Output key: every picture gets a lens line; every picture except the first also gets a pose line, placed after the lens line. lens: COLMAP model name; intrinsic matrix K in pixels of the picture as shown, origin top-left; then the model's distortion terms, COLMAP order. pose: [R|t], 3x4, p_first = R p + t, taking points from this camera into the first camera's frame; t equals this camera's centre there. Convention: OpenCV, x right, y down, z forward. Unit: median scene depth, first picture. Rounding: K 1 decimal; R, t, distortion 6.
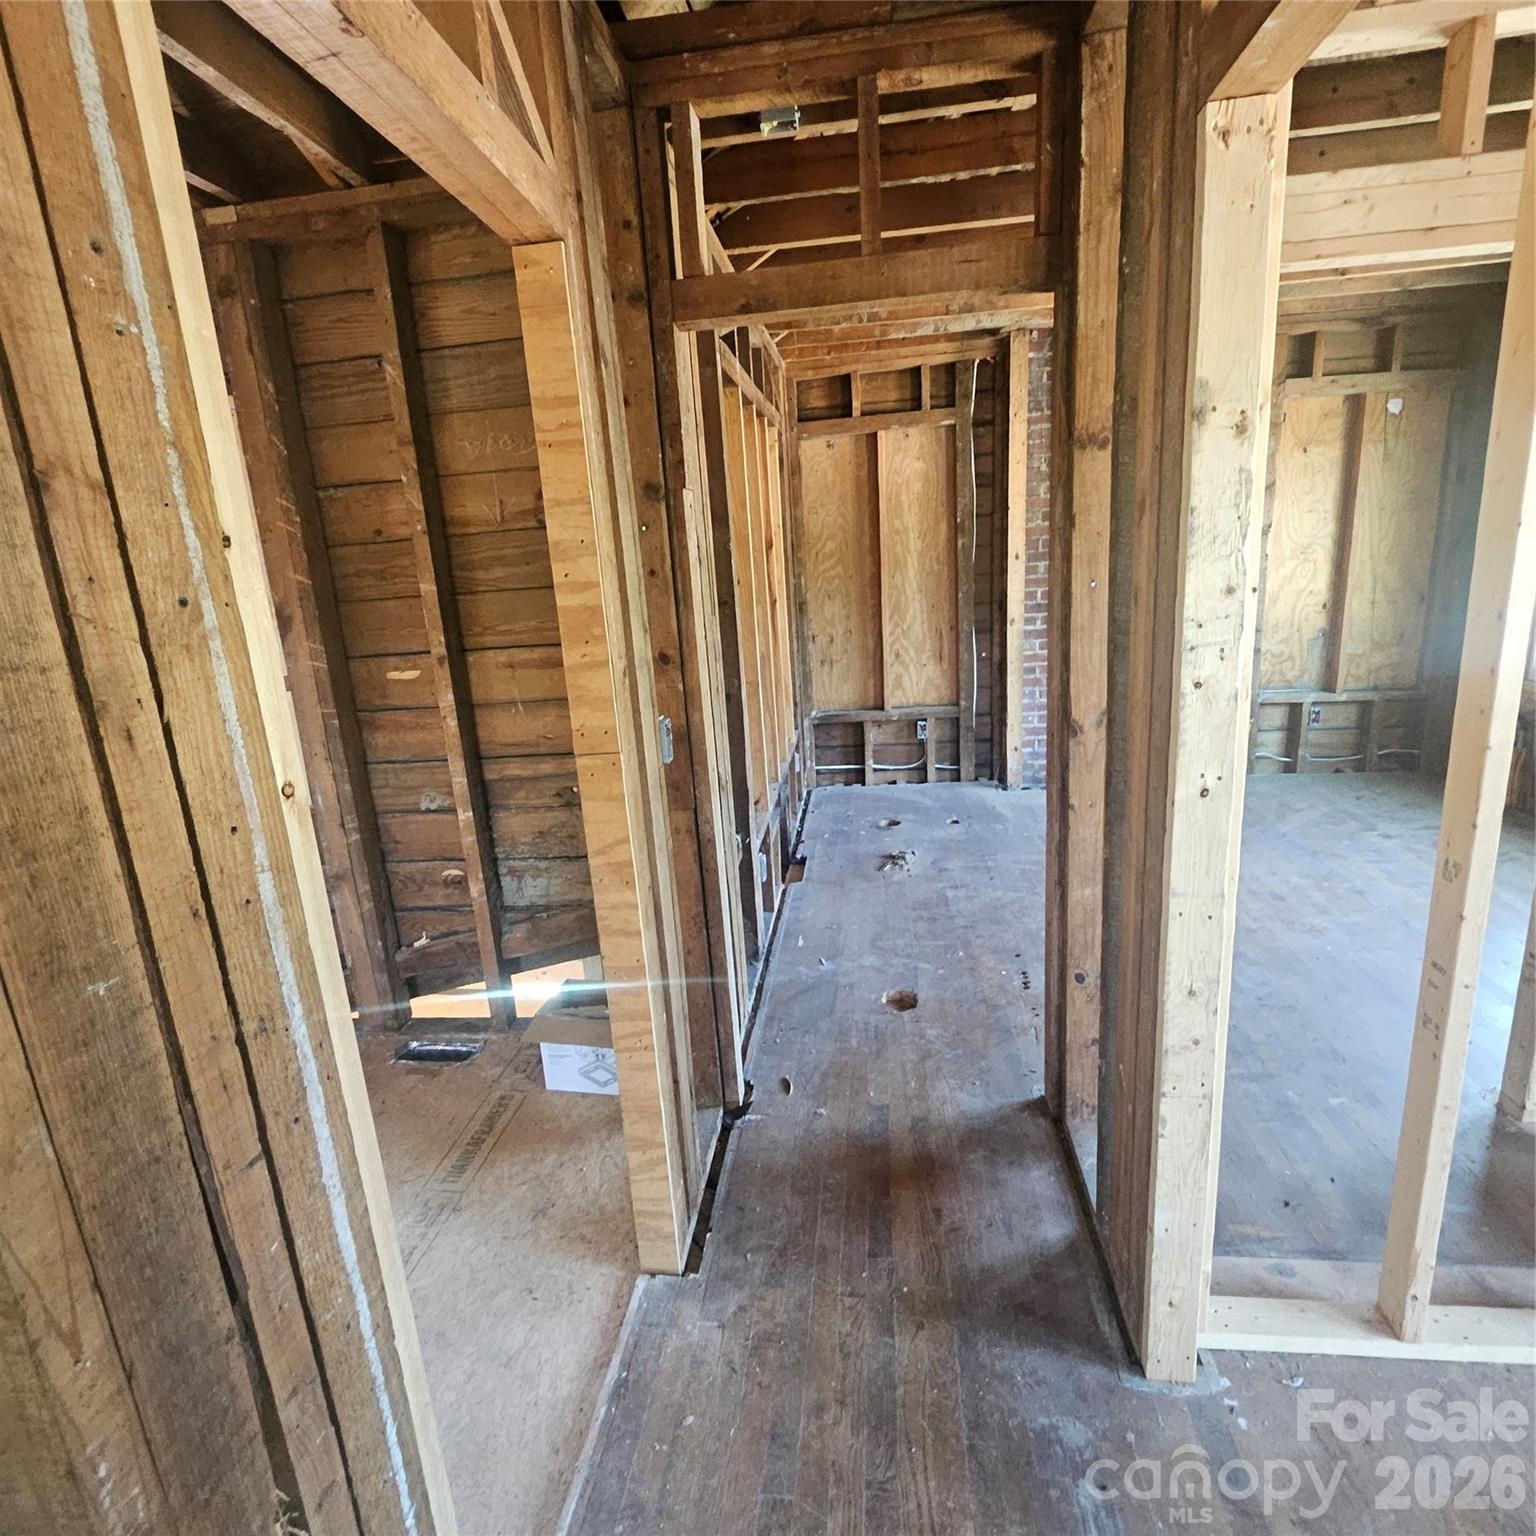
lens RADIAL K [[841.5, 0, 761.2], [0, 841.5, 760.8], [0, 0, 1]] dist [-0.003704, 0.002139]
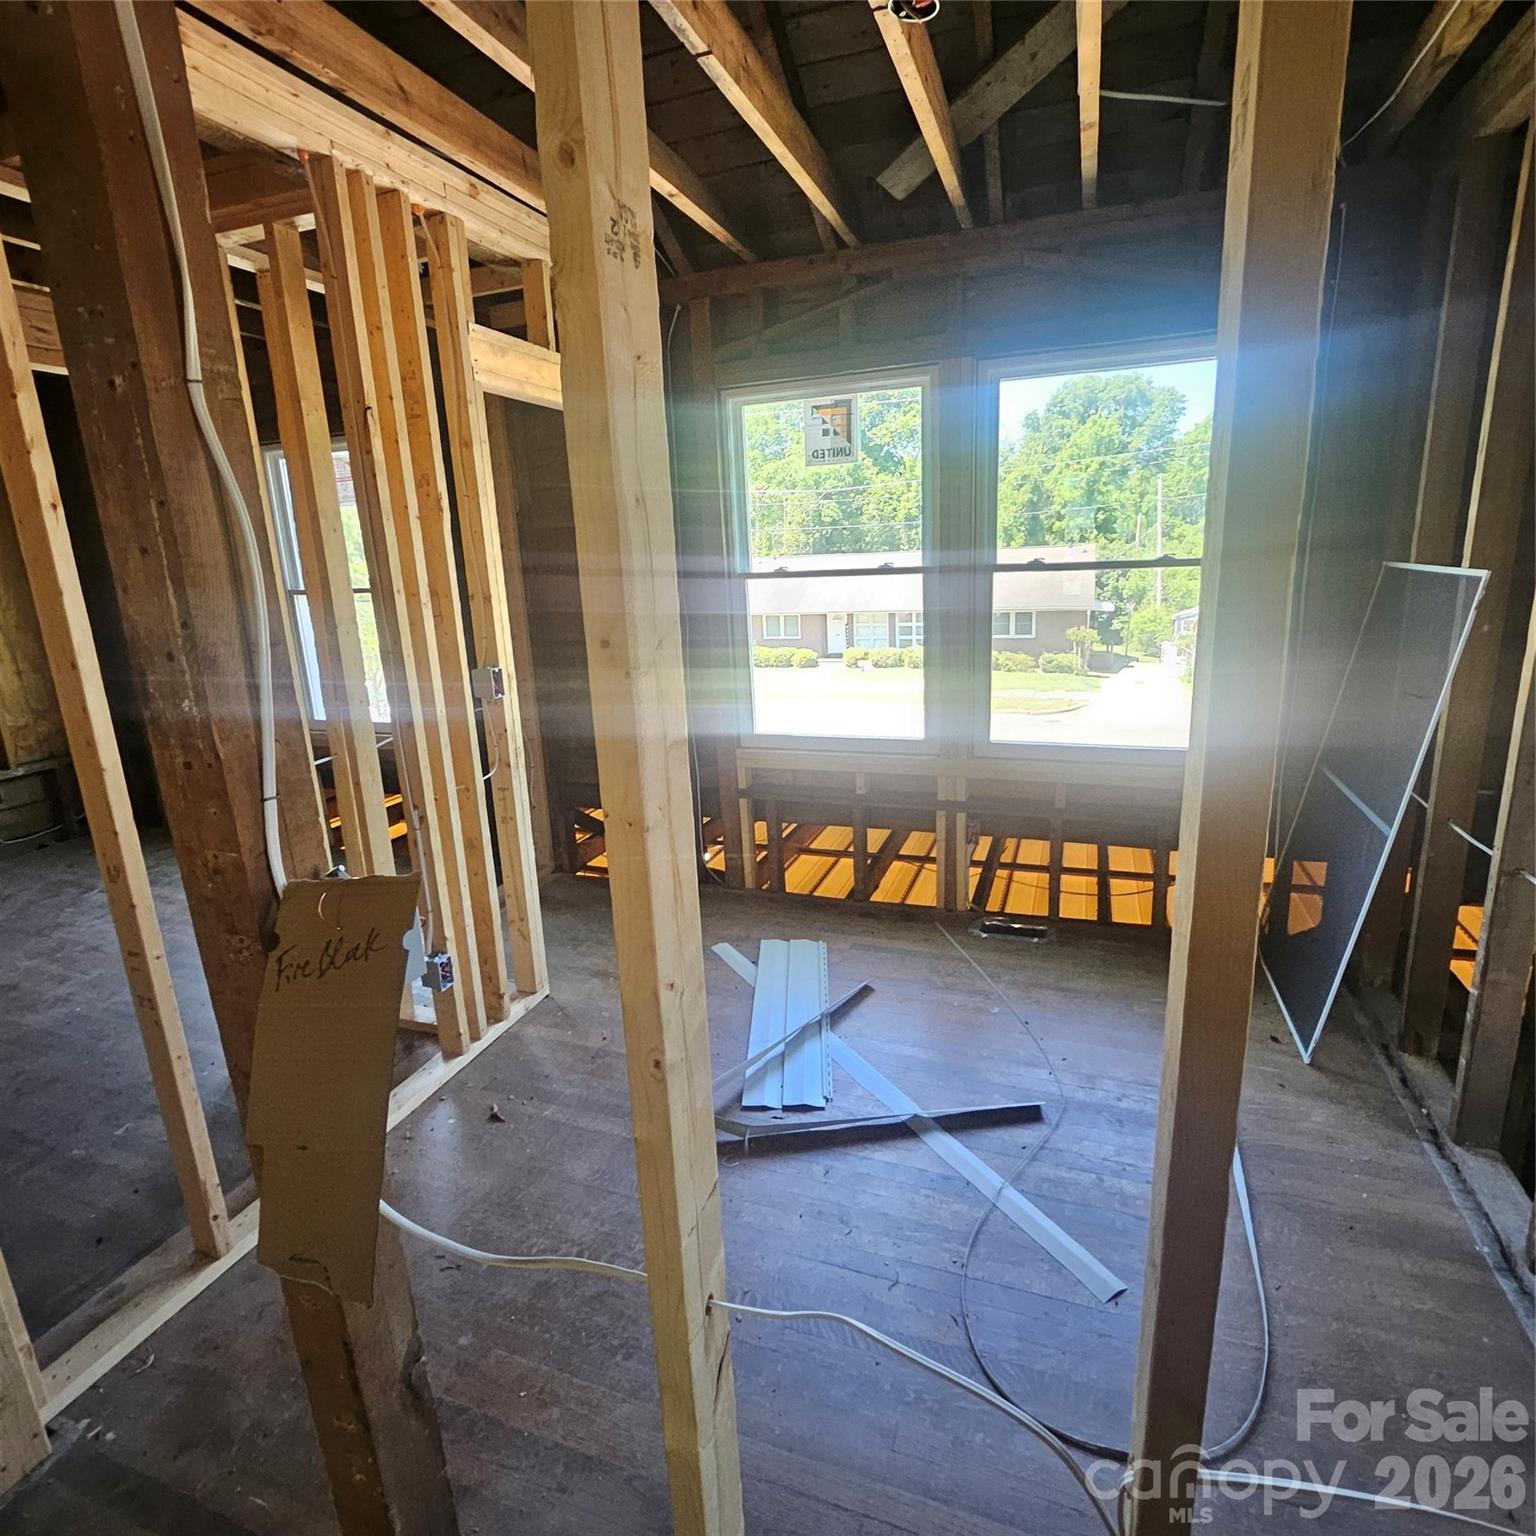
lens RADIAL K [[841.5, 0, 761.2], [0, 841.5, 760.8], [0, 0, 1]] dist [-0.003704, 0.002139]
pose [[0.230870, -0.183928, 0.955442, -0.078719], [0.256709, 0.958691, 0.122523, 0.056851], [-0.938509, 0.216984, 0.268549, -0.206832]]
